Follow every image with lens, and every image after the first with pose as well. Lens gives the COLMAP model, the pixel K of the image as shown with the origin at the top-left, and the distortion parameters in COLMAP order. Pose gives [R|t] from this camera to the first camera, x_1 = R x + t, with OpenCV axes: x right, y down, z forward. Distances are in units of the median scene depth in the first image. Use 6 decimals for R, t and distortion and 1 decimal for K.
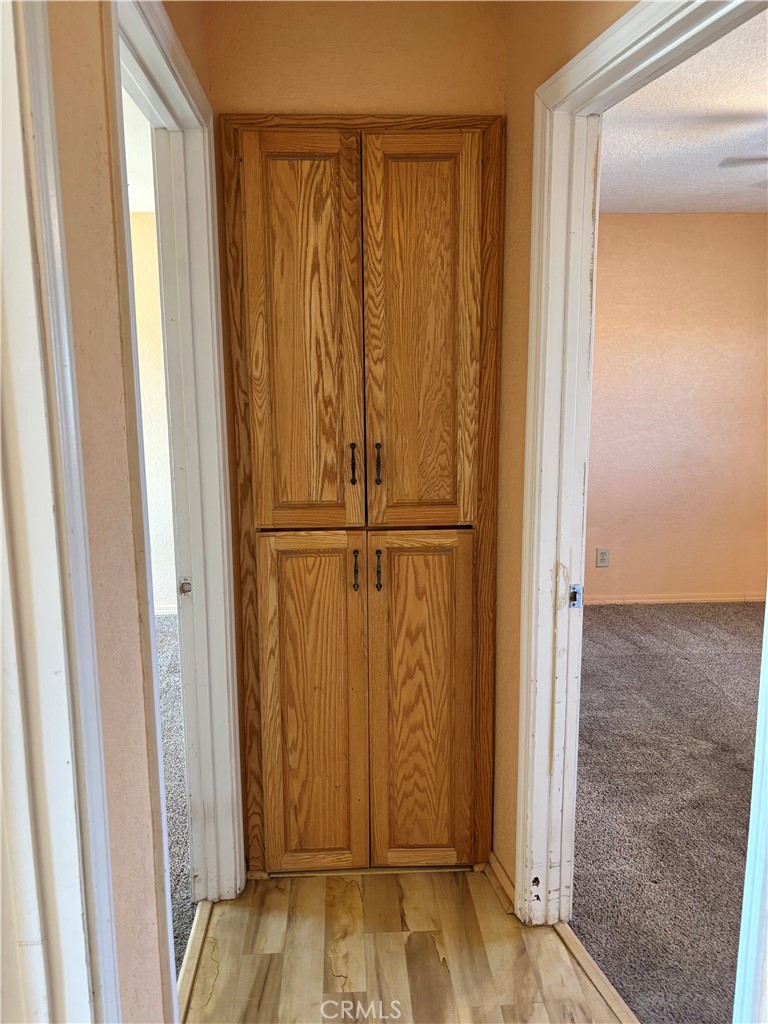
lens RADIAL K [[783.2, 0, 384.0], [0, 783.2, 512.0], [0, 0, 1]] dist [0.044580, -0.046674]
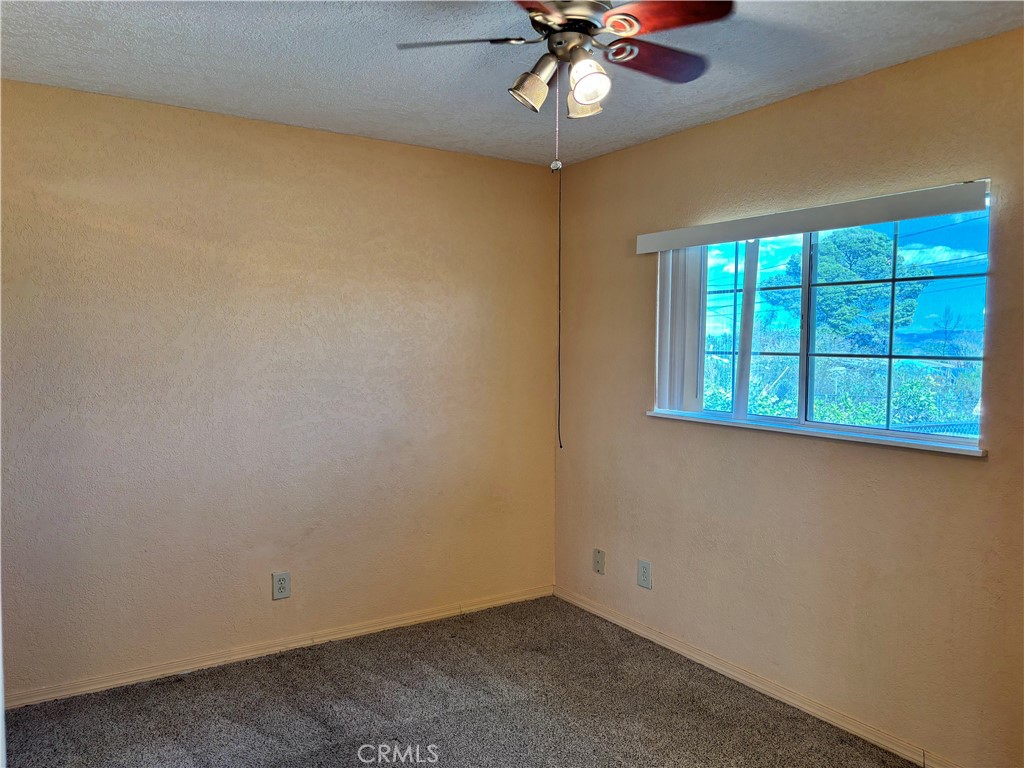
lens RADIAL K [[783.2, 0, 512.0], [0, 783.2, 384.0], [0, 0, 1]] dist [0.044580, -0.046674]
pose [[0.866833, -0.009780, 0.498503, 0.109091], [0.067058, 0.993011, -0.097123, -0.043305], [-0.494069, 0.117618, 0.861430, 0.266100]]
